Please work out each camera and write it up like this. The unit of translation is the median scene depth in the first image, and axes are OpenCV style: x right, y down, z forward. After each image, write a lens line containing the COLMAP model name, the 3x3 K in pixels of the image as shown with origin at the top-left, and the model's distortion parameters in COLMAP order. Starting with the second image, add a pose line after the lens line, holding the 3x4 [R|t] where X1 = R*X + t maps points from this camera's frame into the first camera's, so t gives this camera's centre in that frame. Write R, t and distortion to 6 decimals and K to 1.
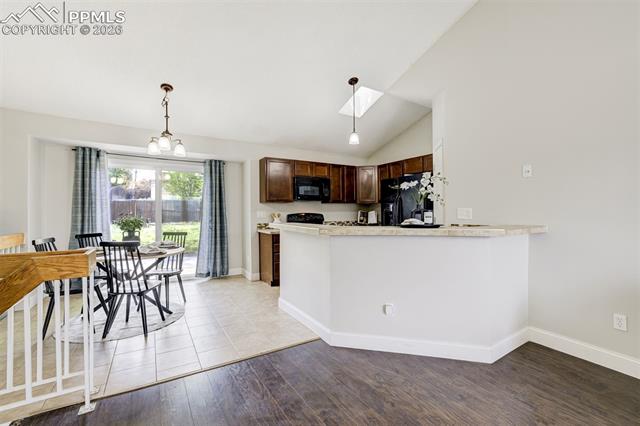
lens RADIAL K [[276.7, 0, 320.6], [0, 276.7, 212.0], [0, 0, 1]] dist [-0.042971, 0.018748]
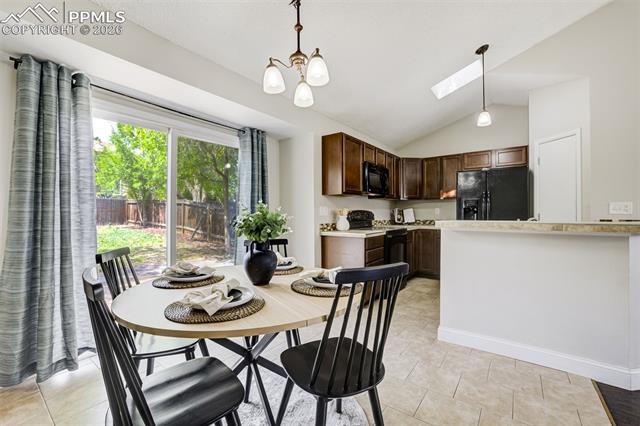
lens RADIAL K [[276.7, 0, 320.6], [0, 276.7, 212.0], [0, 0, 1]] dist [-0.042971, 0.018748]
pose [[0.927995, 0.001396, 0.372590, -0.497661], [0.000961, 0.999981, -0.006141, 0.015154], [-0.372591, 0.006057, 0.927976, 0.331158]]
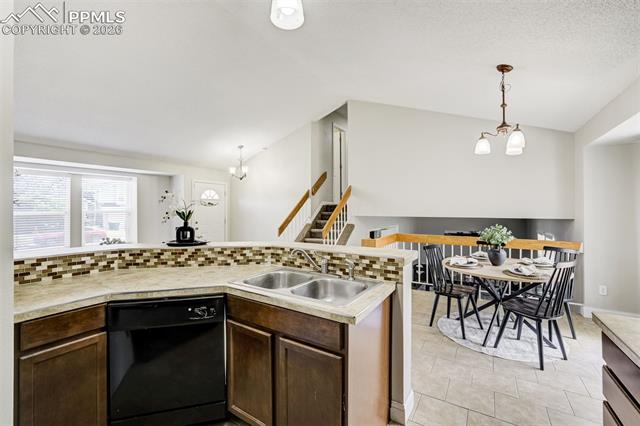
lens RADIAL K [[276.7, 0, 320.6], [0, 276.7, 212.0], [0, 0, 1]] dist [-0.042971, 0.018748]
pose [[-0.895231, 0.004138, -0.445583, 0.177253], [0.002815, 0.999989, 0.003631, -0.031052], [0.445594, 0.001997, -0.895233, 1.006170]]
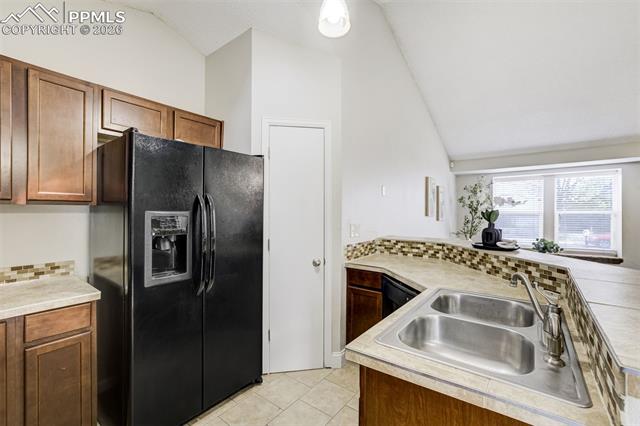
lens RADIAL K [[269.5, 0, 314.7], [0, 269.5, 212.5], [0, 0, 1]] dist [-0.043839, 0.014338]
pose [[-0.353277, -0.004233, 0.935509, -0.114939], [-0.003107, 0.999990, 0.003351, -0.029857], [-0.935514, -0.001723, -0.353286, 0.885785]]
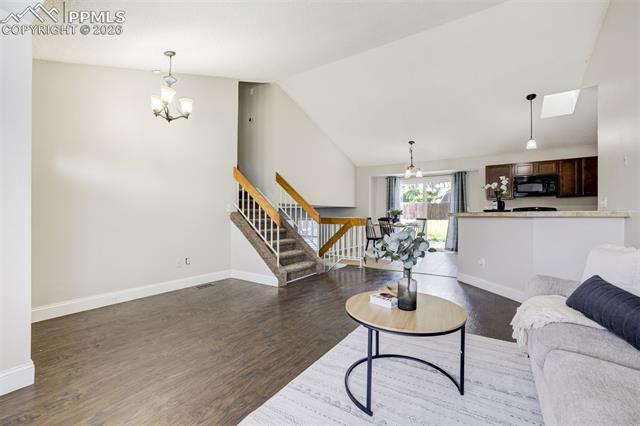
lens RADIAL K [[276.7, 0, 320.6], [0, 276.7, 212.0], [0, 0, 1]] dist [-0.042971, 0.018748]
pose [[0.416387, -0.003630, -0.909180, 0.643890], [0.001290, 0.999993, -0.003402, 0.028479], [0.909187, 0.000244, 0.416389, -0.273974]]
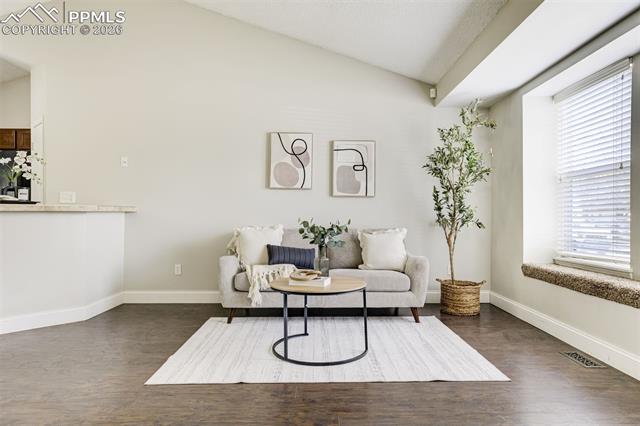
lens RADIAL K [[396.6, 0, 332.2], [0, 396.6, 209.8], [0, 0, 1]] dist [-0.035737, 0.042955]
pose [[0.509754, 0.012889, 0.860224, -0.137799], [-0.000496, 0.999892, -0.014688, 0.046050], [-0.860320, 0.007061, 0.509705, -0.358453]]
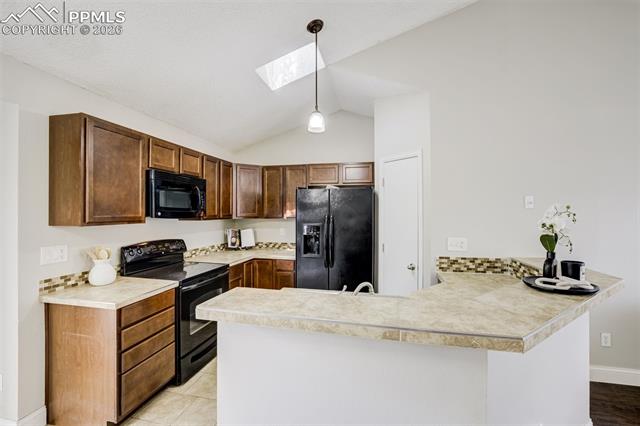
lens RADIAL K [[277.3, 0, 325.3], [0, 277.3, 212.5], [0, 0, 1]] dist [-0.045834, 0.017319]
pose [[0.677019, 0.004397, 0.735952, -0.237416], [-0.007239, 0.999974, 0.000685, -0.056491], [-0.735930, -0.005791, 0.677033, 0.455483]]
